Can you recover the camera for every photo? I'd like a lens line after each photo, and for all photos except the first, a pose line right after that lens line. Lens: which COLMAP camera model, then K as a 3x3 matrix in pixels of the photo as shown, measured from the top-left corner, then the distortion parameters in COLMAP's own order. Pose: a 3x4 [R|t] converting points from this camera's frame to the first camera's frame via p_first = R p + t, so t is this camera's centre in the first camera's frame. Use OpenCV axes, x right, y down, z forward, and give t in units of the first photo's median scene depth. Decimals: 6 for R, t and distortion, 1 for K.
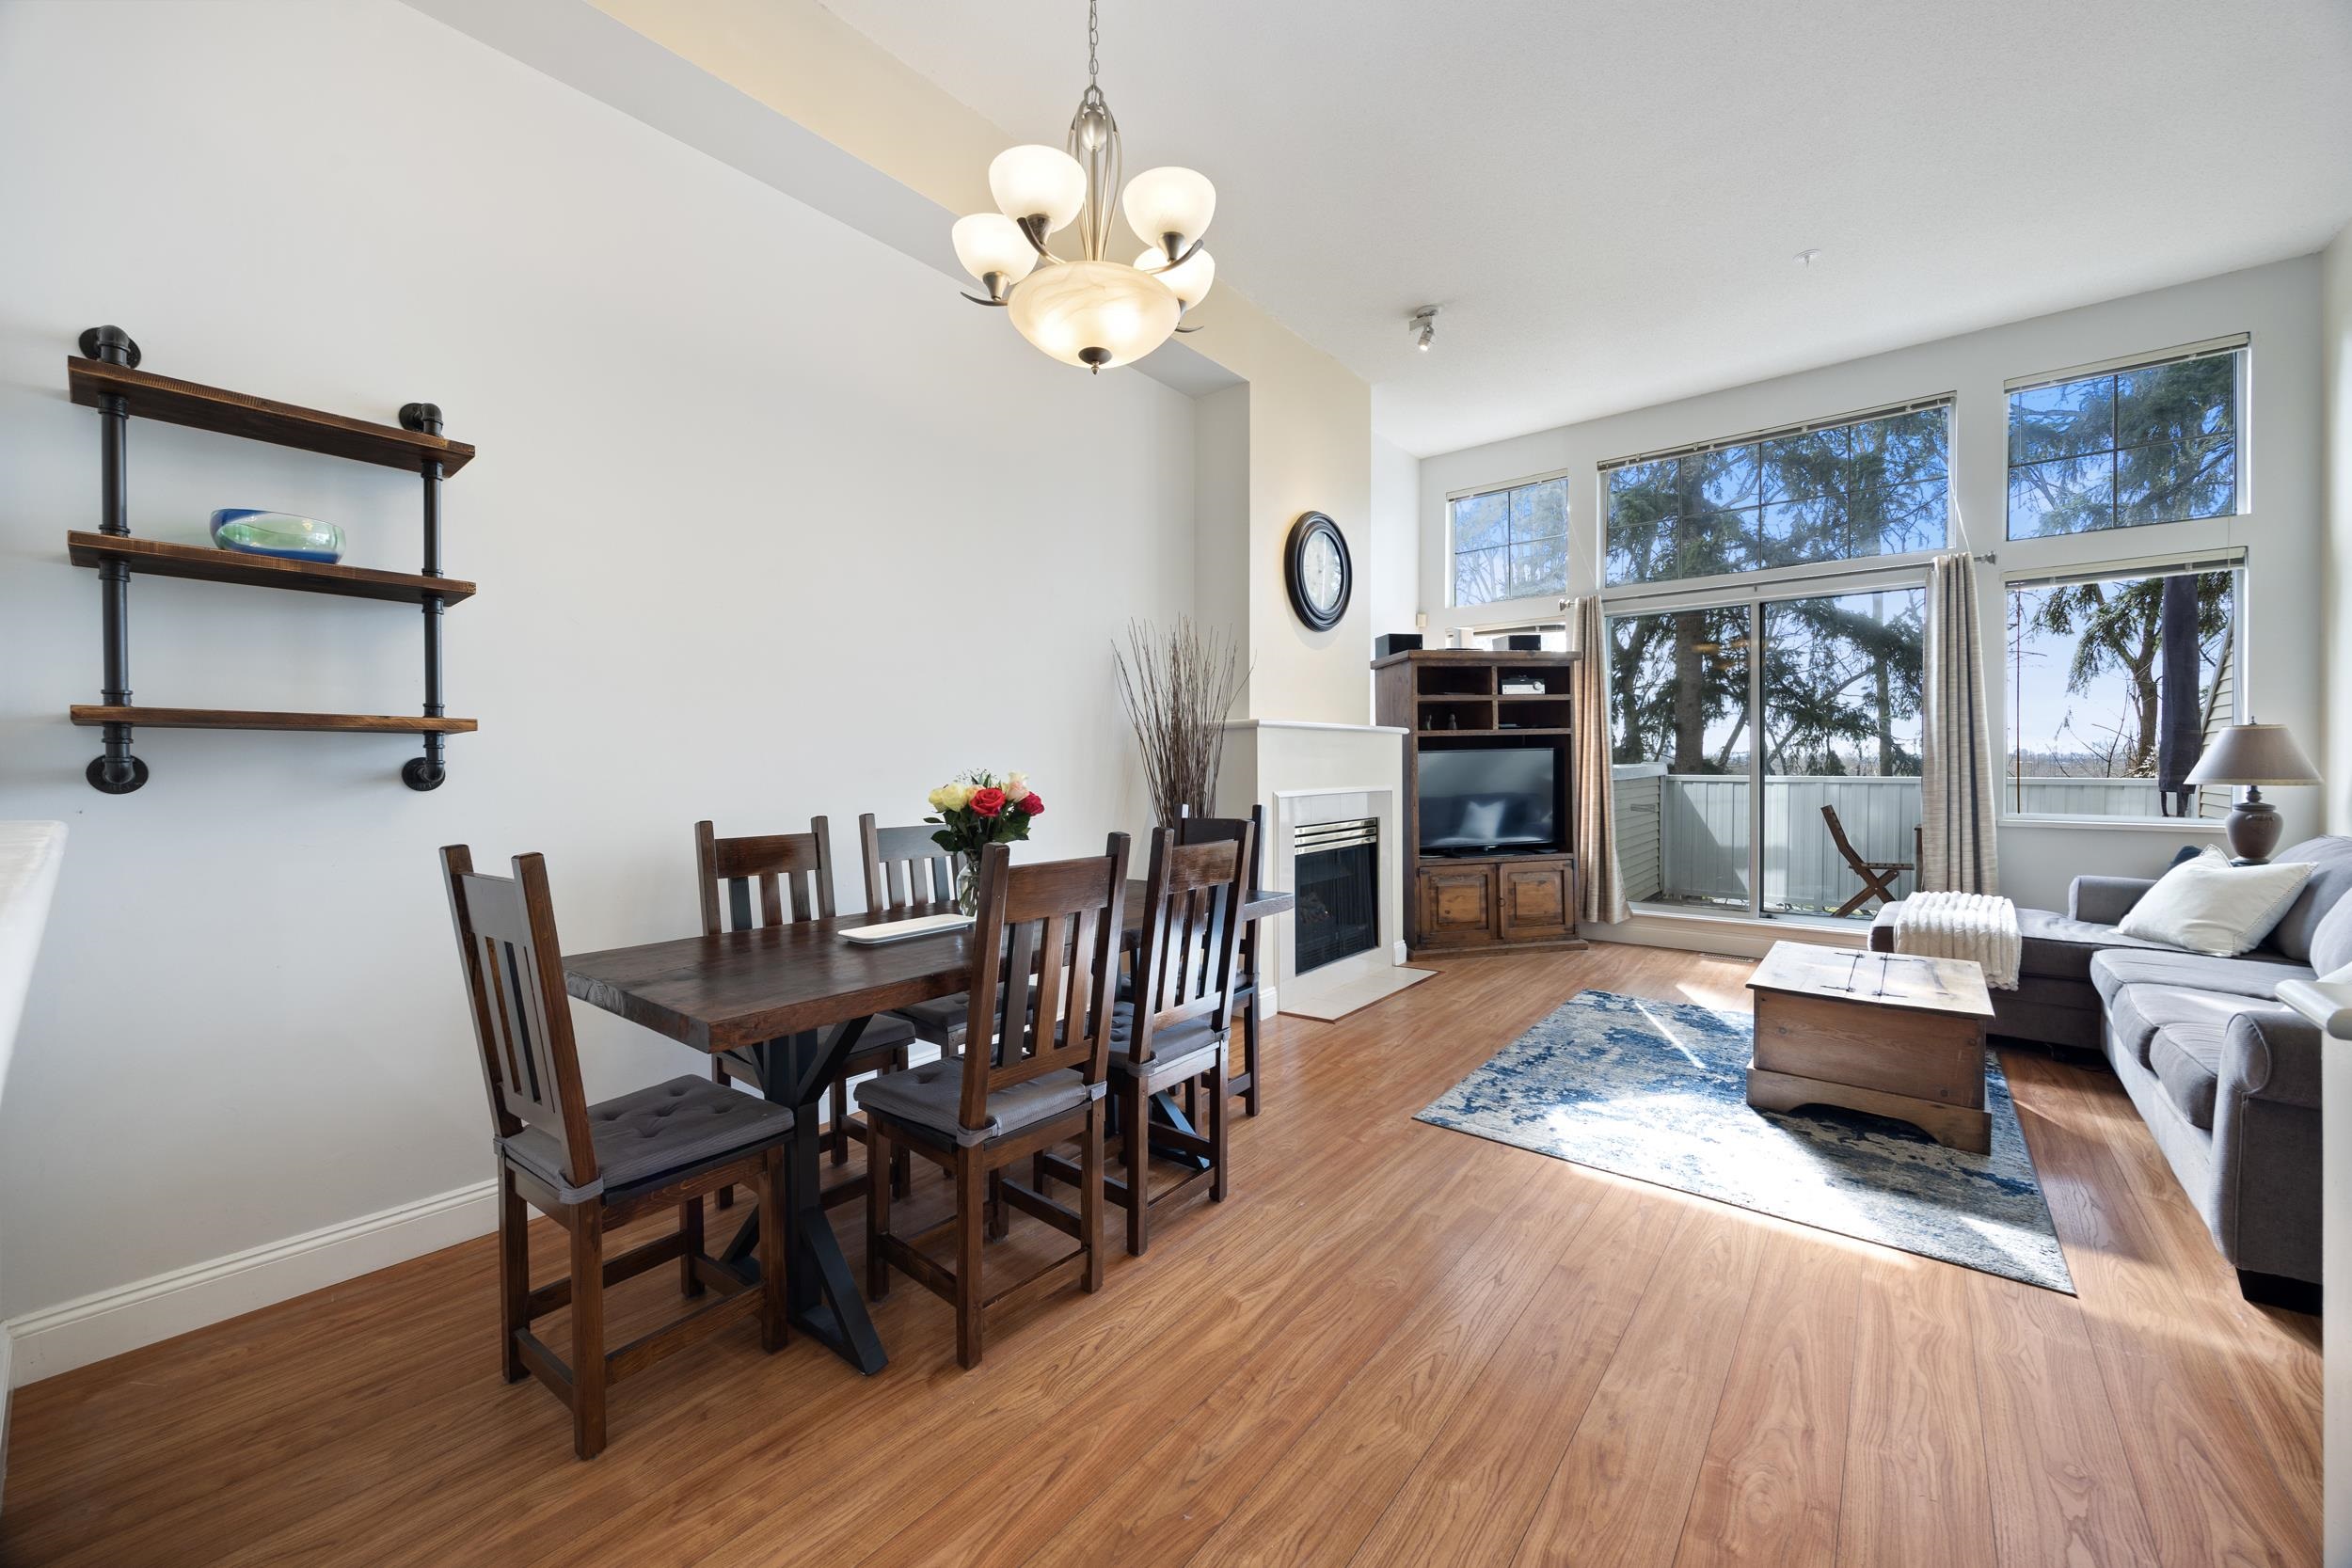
lens RADIAL K [[892.7, 0, 1179.2], [0, 892.7, 775.9], [0, 0, 1]] dist [-0.002216, -0.000204]
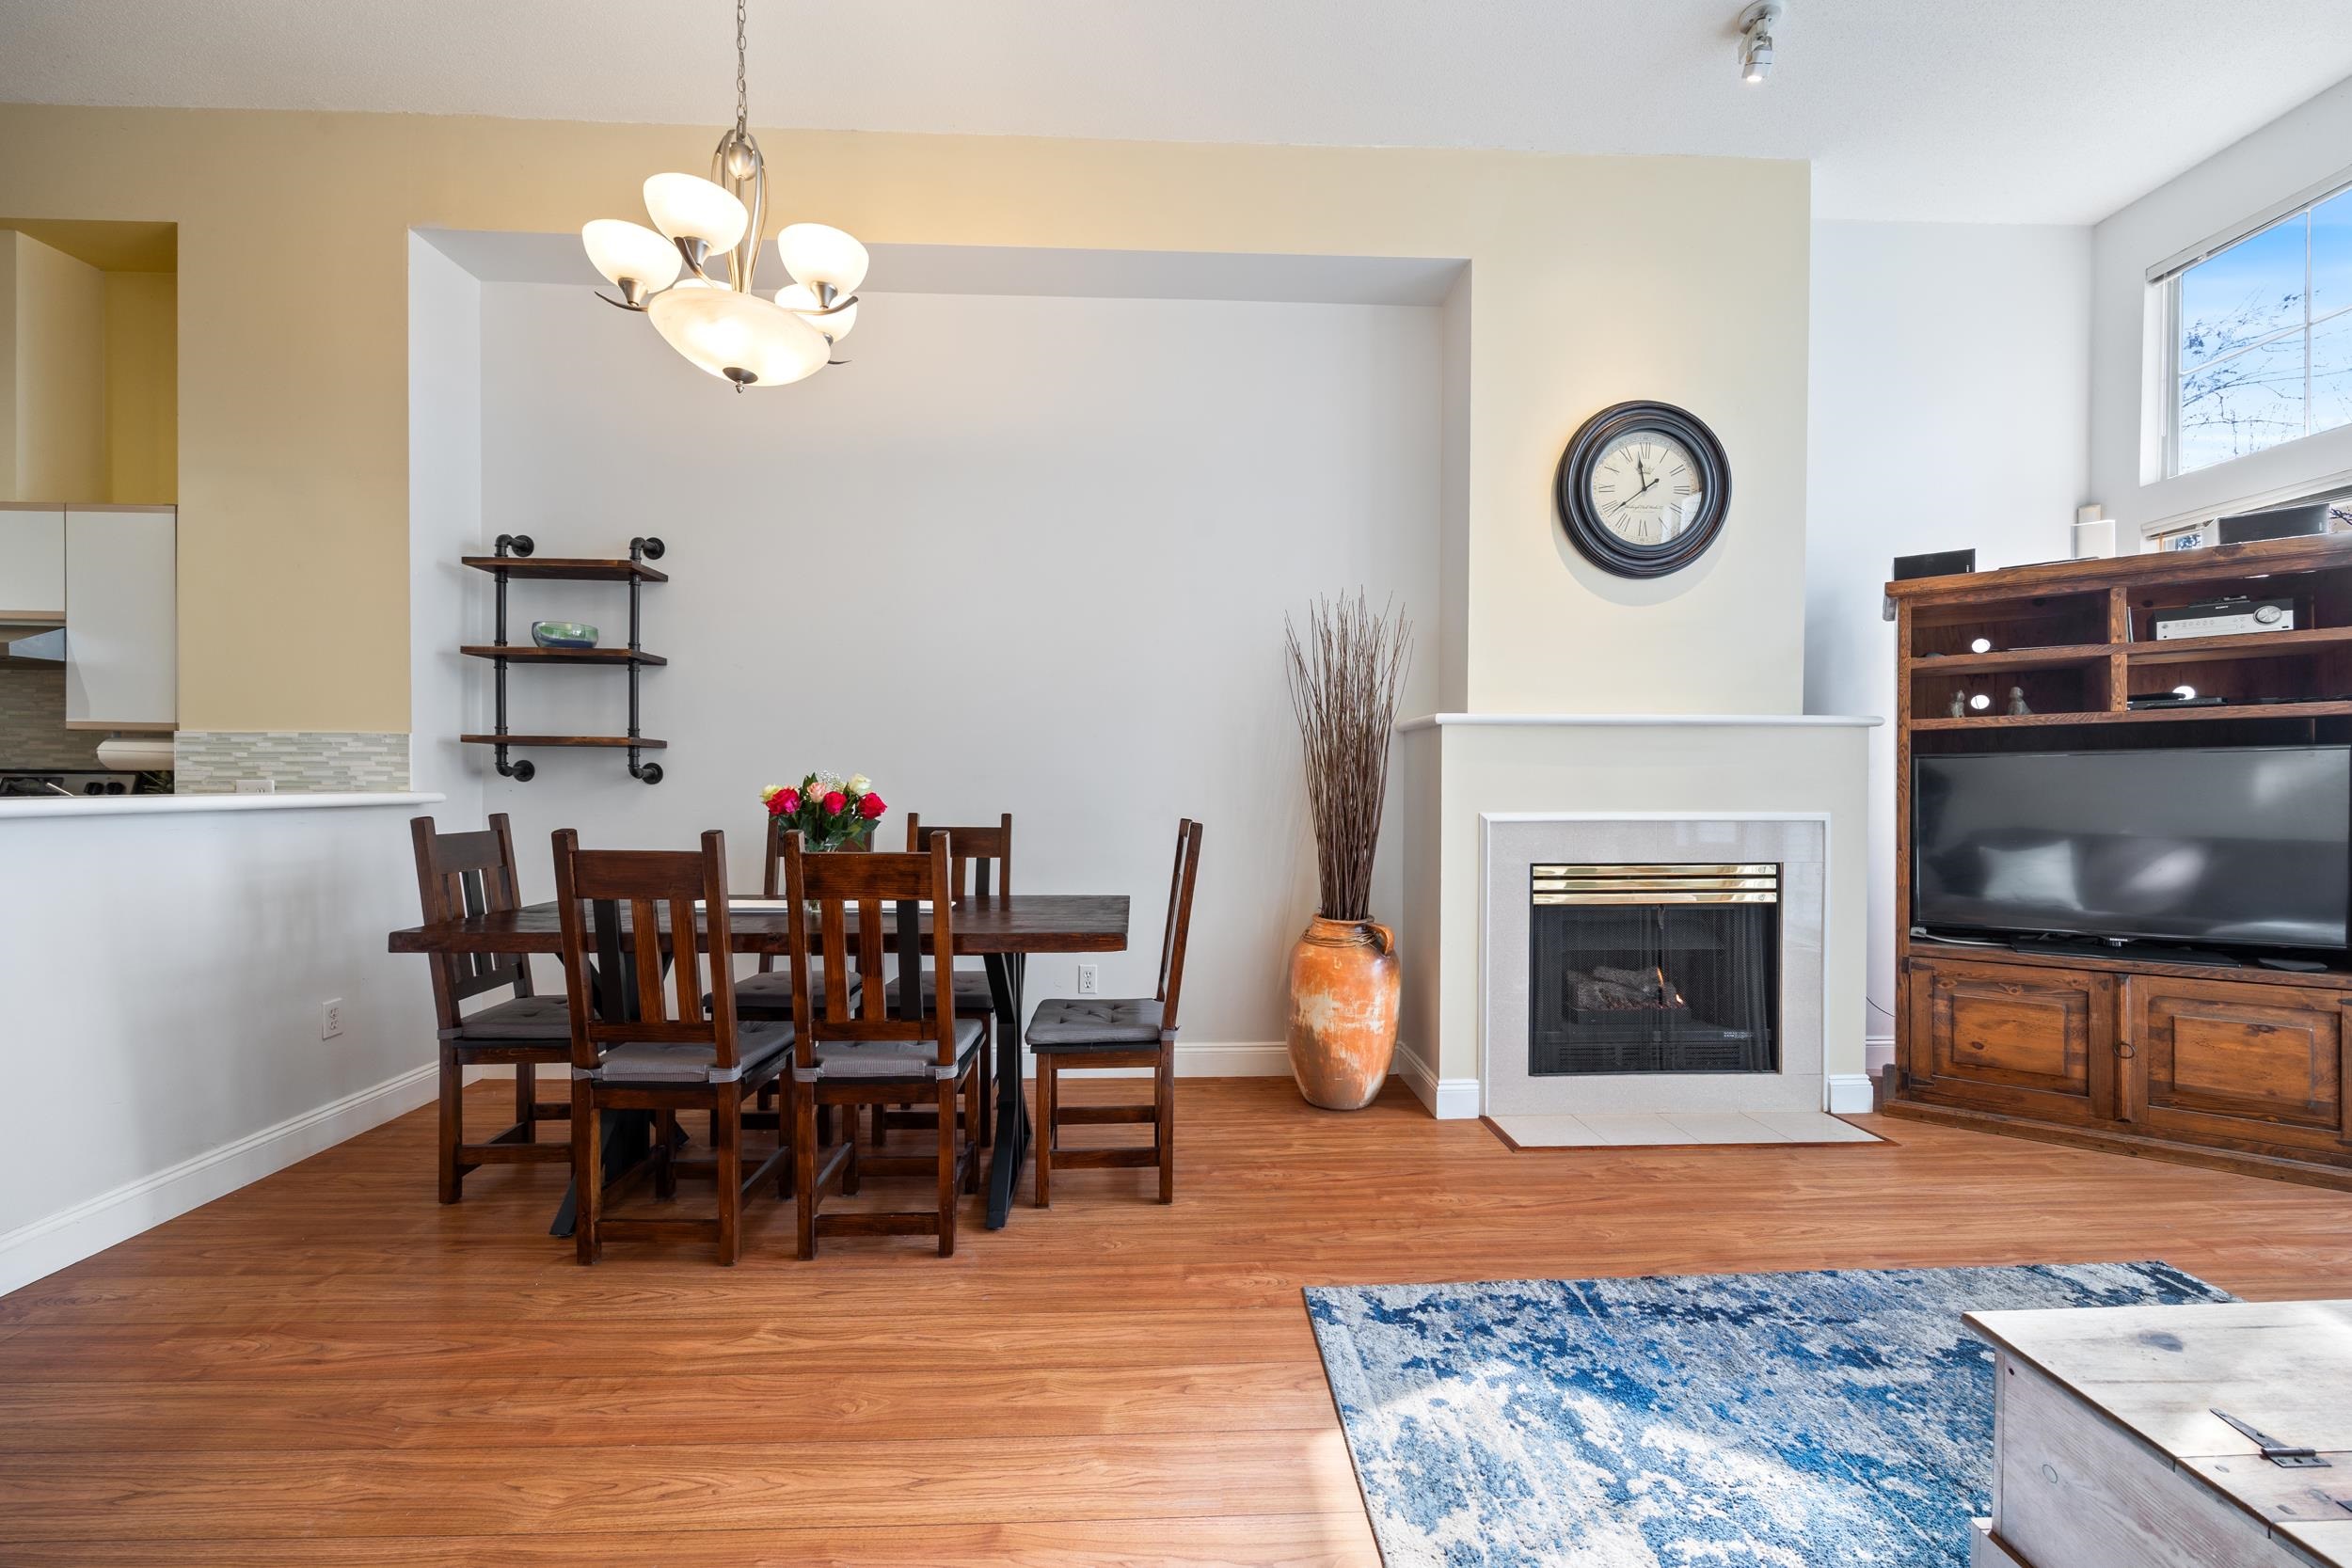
lens RADIAL K [[921.9, 0, 1188.4], [0, 921.9, 789.4], [0, 0, 1]] dist [-0.001557, 0.000083]
pose [[0.665004, 0.016960, -0.746647, 0.537721], [-0.017811, 0.999818, 0.006847, -0.001802], [0.746627, 0.008746, 0.665185, 0.342657]]
